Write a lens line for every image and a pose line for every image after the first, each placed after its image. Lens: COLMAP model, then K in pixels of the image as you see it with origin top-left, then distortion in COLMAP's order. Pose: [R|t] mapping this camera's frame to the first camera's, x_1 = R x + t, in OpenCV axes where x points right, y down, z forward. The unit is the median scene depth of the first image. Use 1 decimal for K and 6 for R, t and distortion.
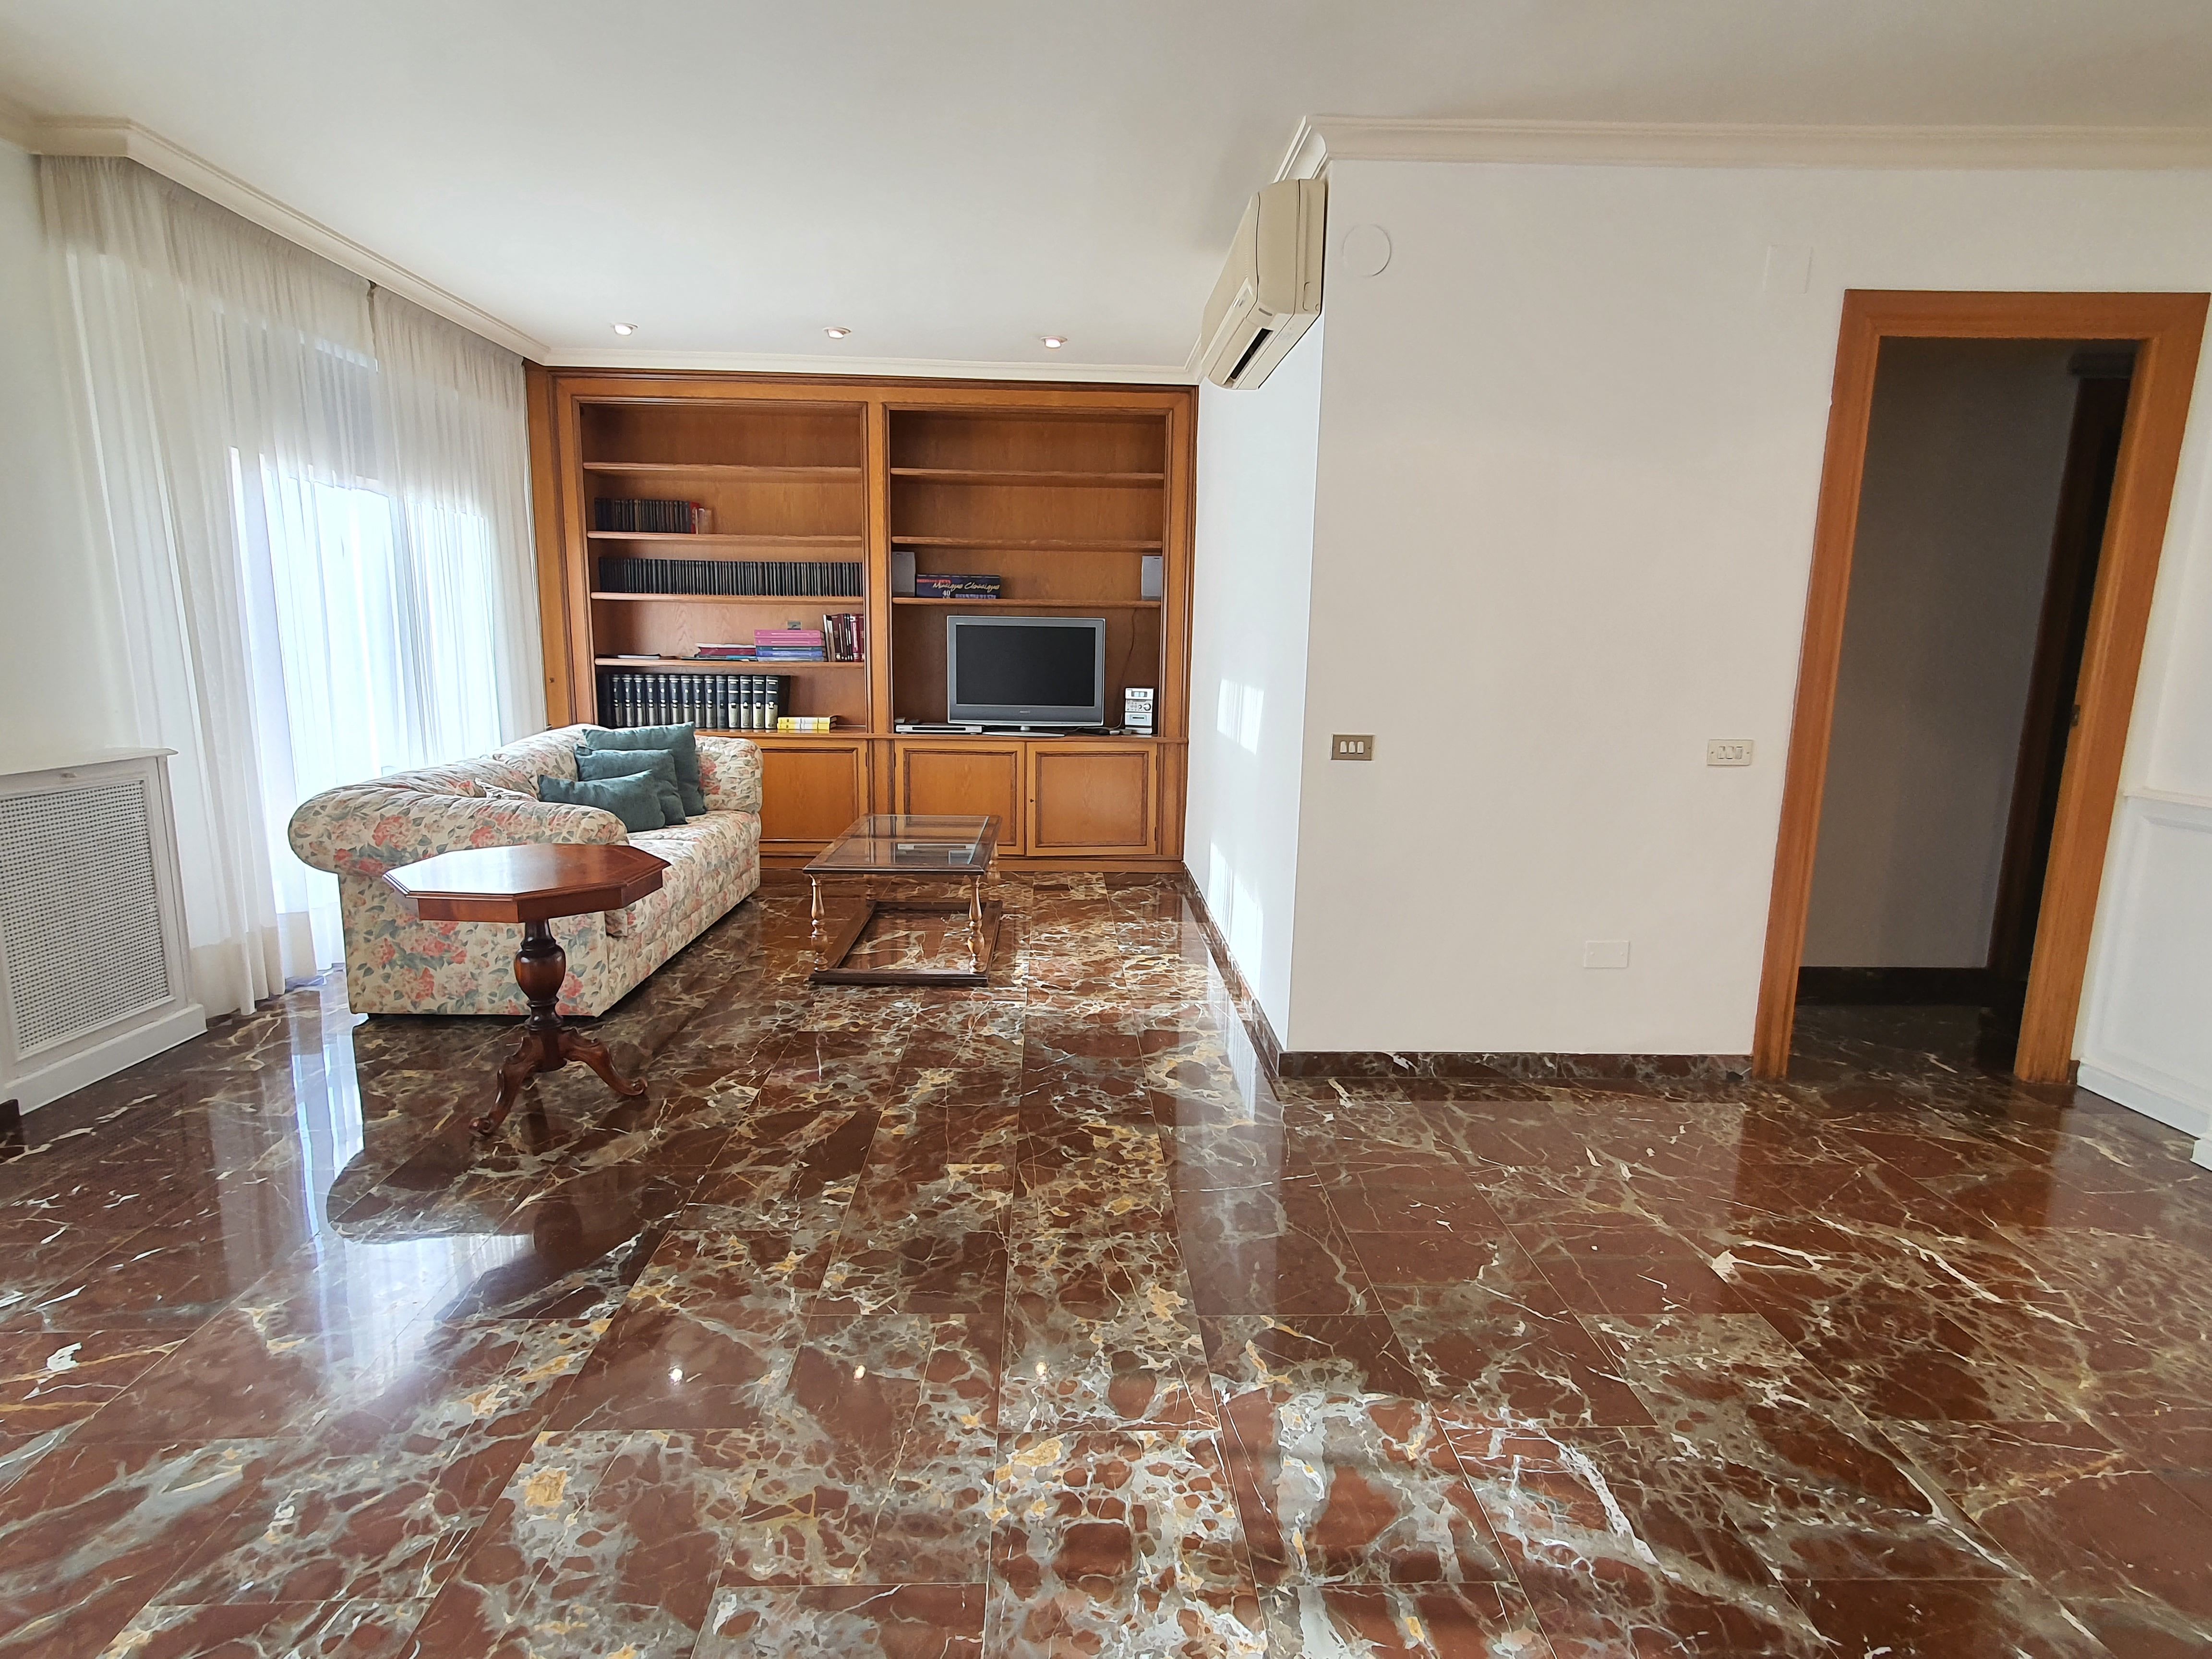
lens RADIAL K [[1155.9, 0, 1101.6], [0, 1155.9, 831.4], [0, 0, 1]] dist [-0.003319, 0.012518]
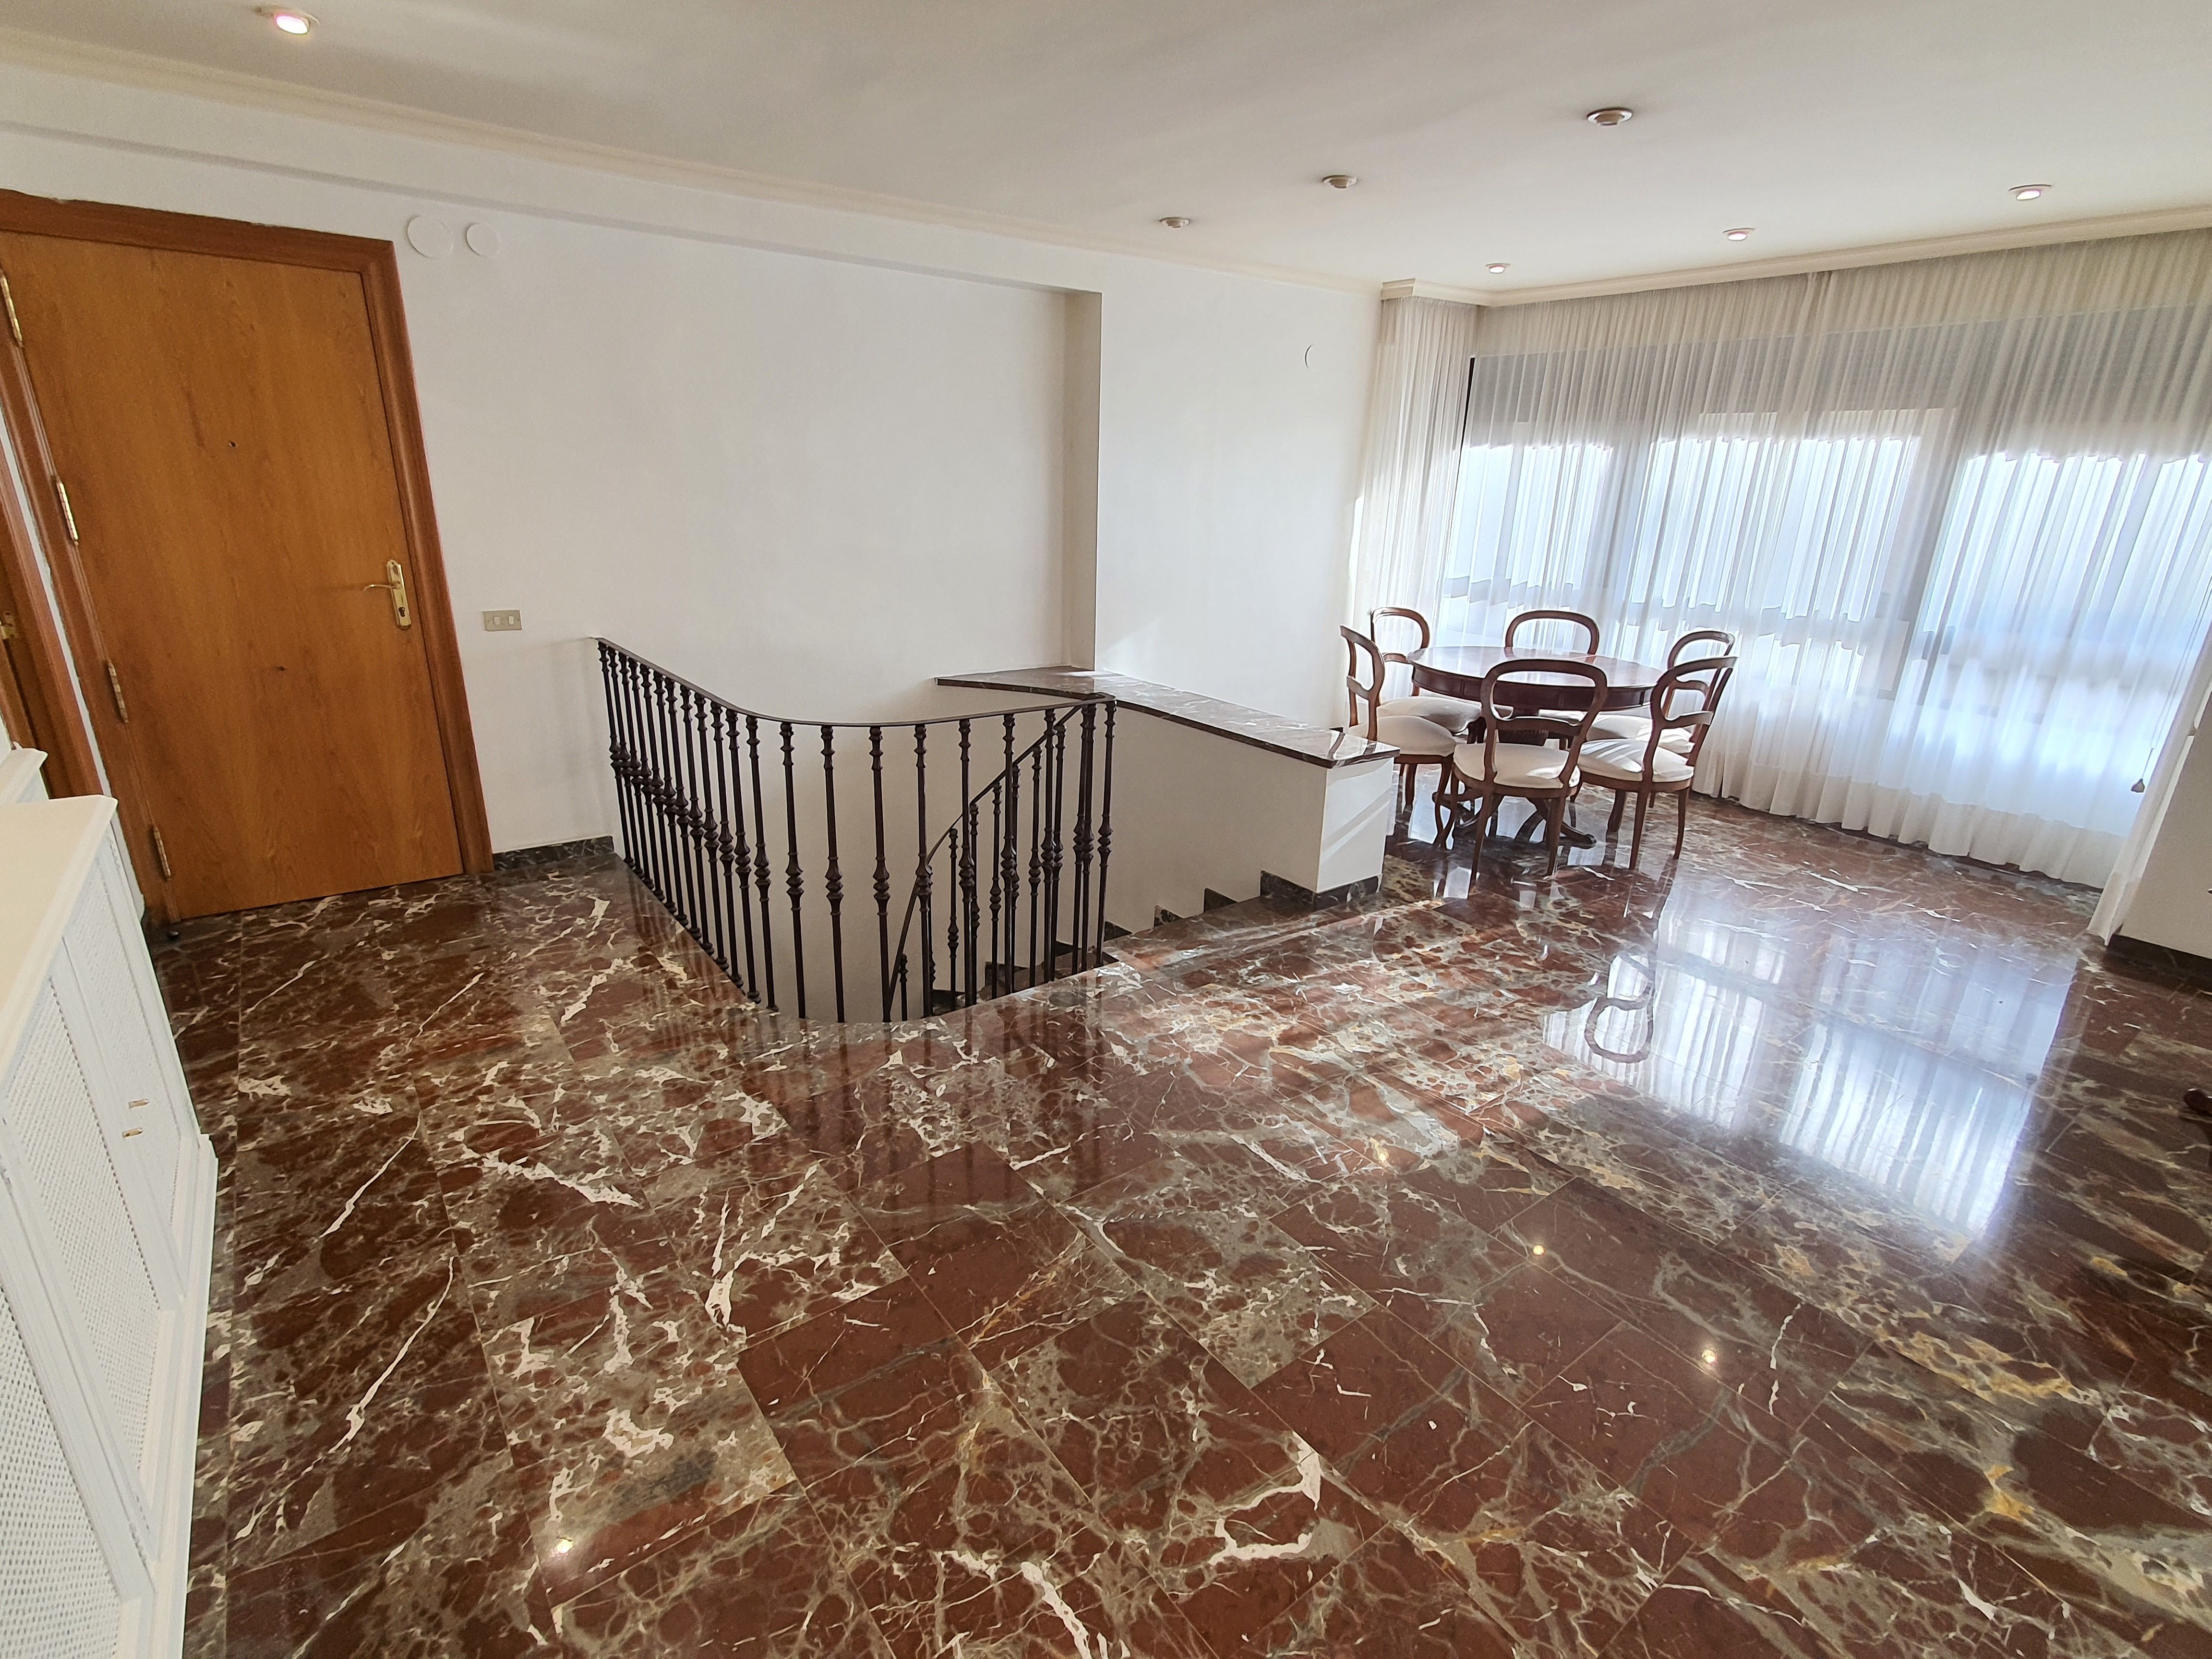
lens RADIAL K [[1077.6, 0, 1106.0], [0, 1077.6, 829.5], [0, 0, 1]] dist [-0.015406, 0.015425]
pose [[-0.819765, 0.141451, -0.554957, 0.728917], [-0.144108, 0.886891, 0.438928, -0.234287], [0.554273, 0.439792, -0.706657, 0.911850]]
